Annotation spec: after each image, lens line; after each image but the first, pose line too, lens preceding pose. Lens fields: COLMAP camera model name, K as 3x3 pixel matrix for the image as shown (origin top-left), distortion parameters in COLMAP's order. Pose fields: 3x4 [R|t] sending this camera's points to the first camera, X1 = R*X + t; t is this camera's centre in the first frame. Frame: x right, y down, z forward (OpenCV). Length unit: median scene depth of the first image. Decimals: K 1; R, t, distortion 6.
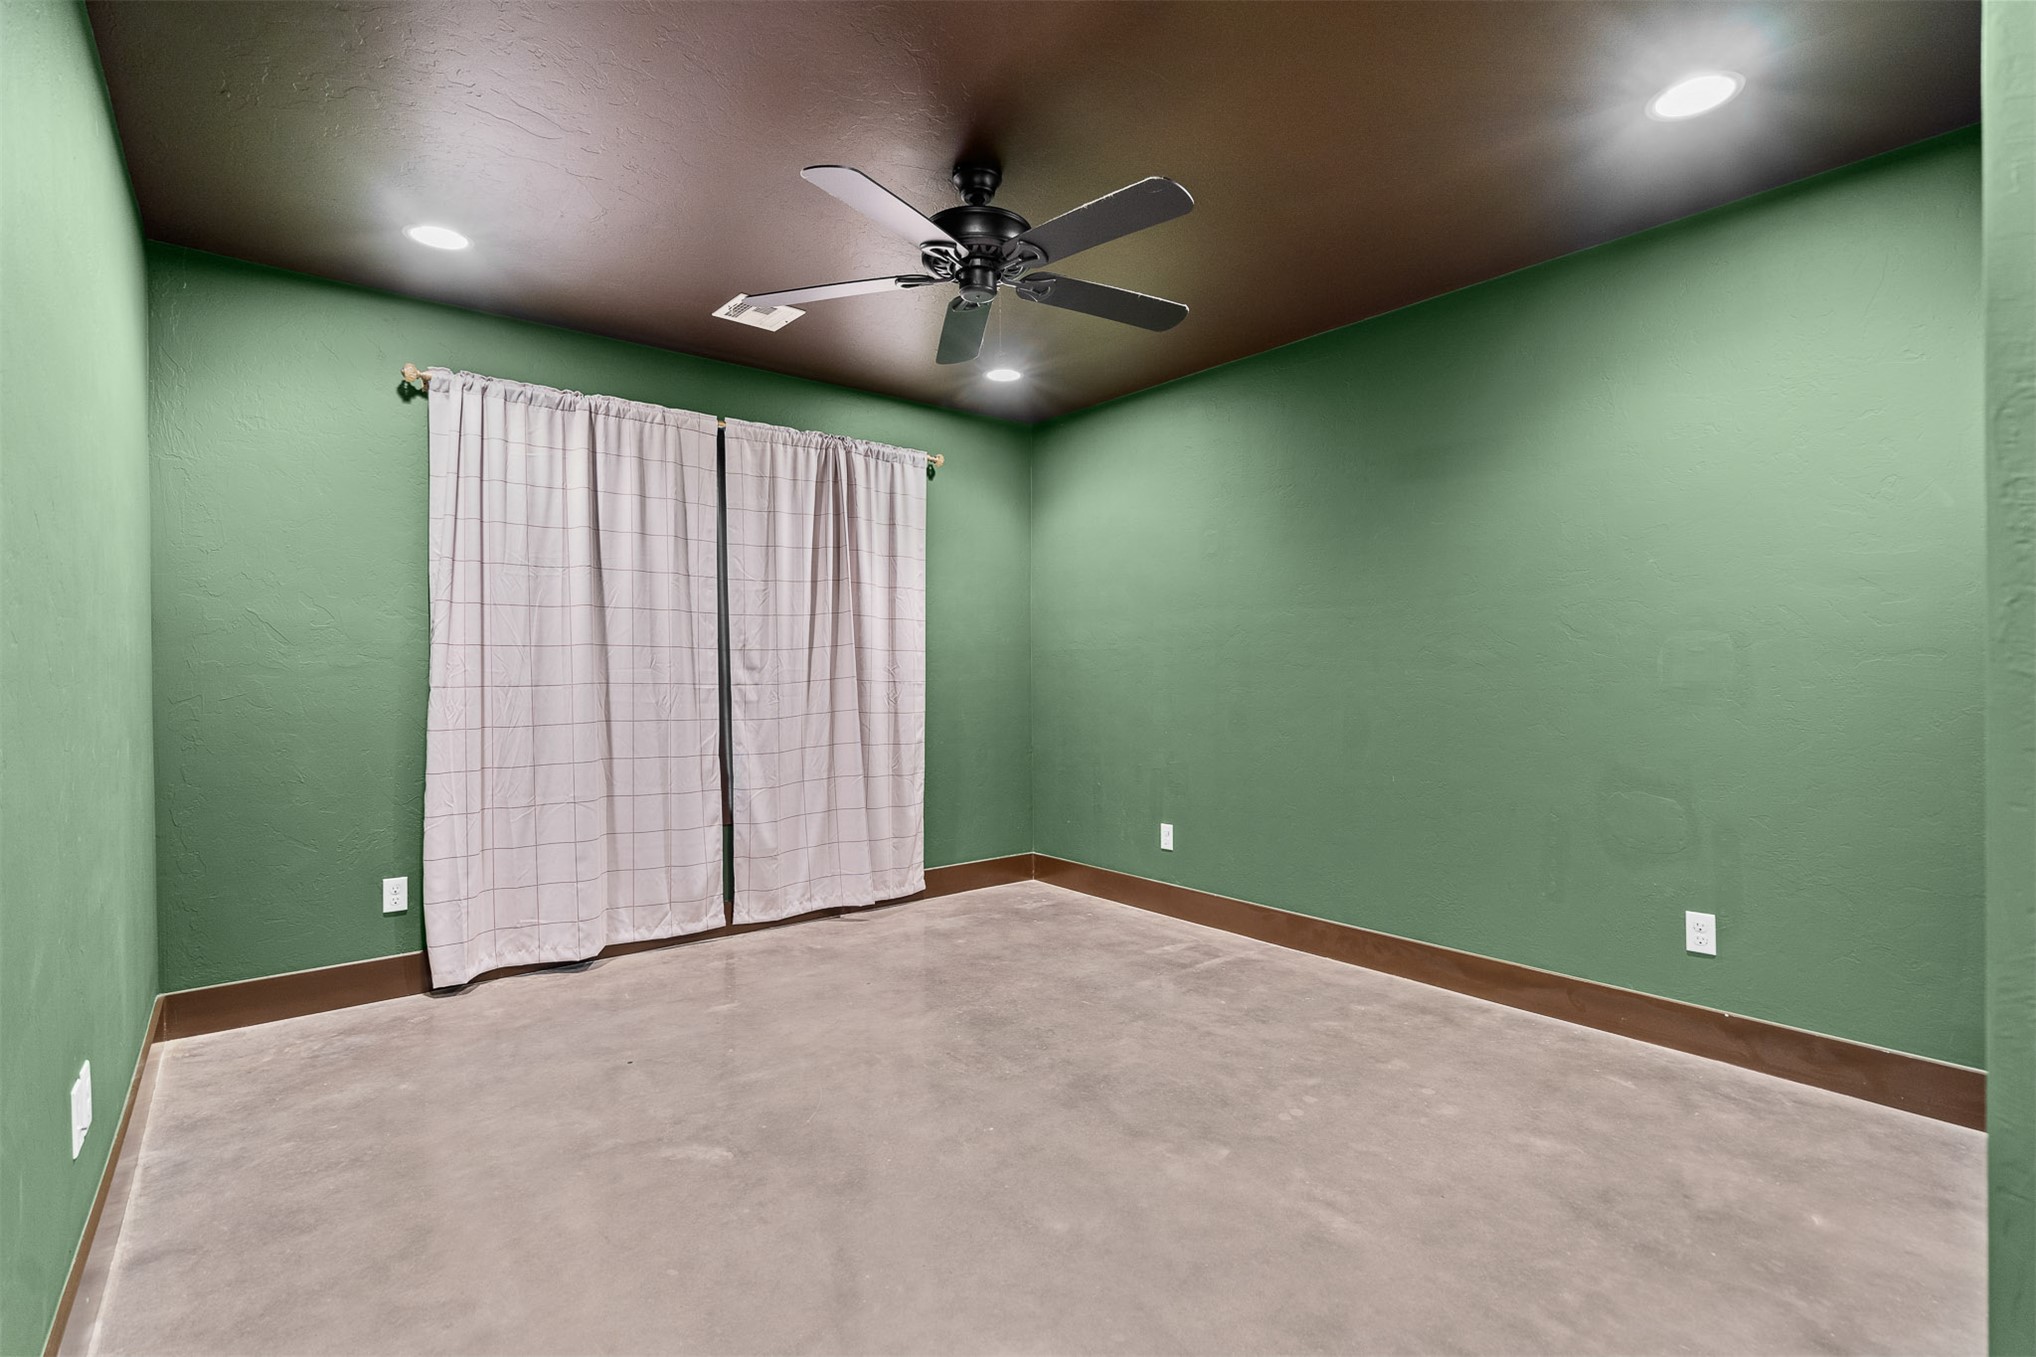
lens RADIAL K [[945.6, 0, 1008.5], [0, 945.6, 672.3], [0, 0, 1]] dist [-0.001285, 0.000476]
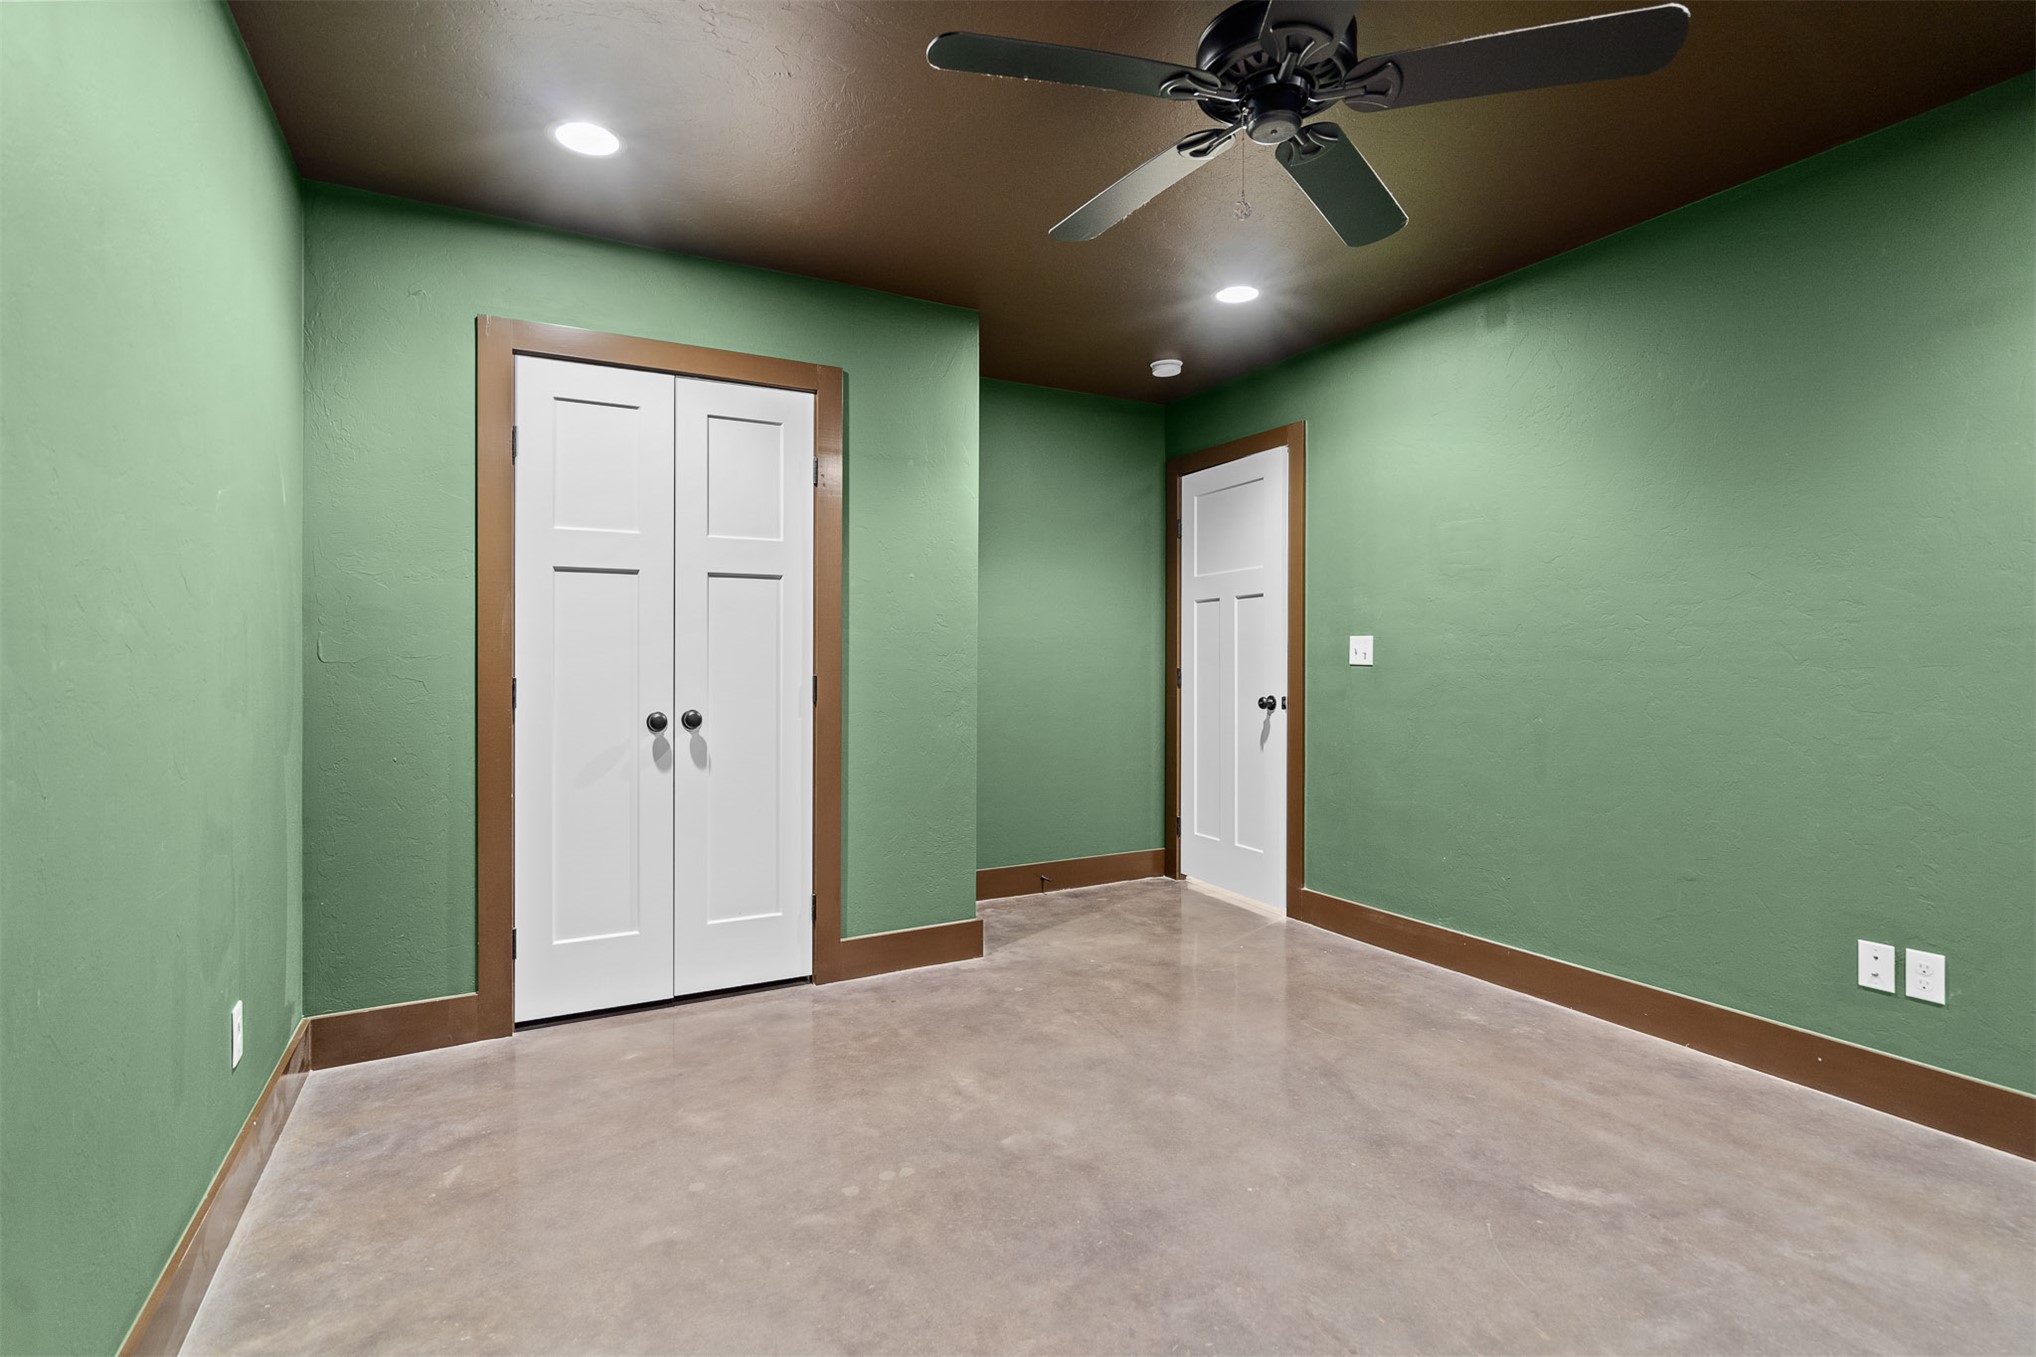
lens RADIAL K [[945.6, 0, 1019.3], [0, 945.6, 670.7], [0, 0, 1]] dist [-0.001285, 0.000476]
pose [[-0.984072, 0.003438, 0.177738, 0.035284], [0.005051, 0.999950, 0.008624, 0.000752], [-0.177700, 0.009384, -0.984040, 1.949084]]
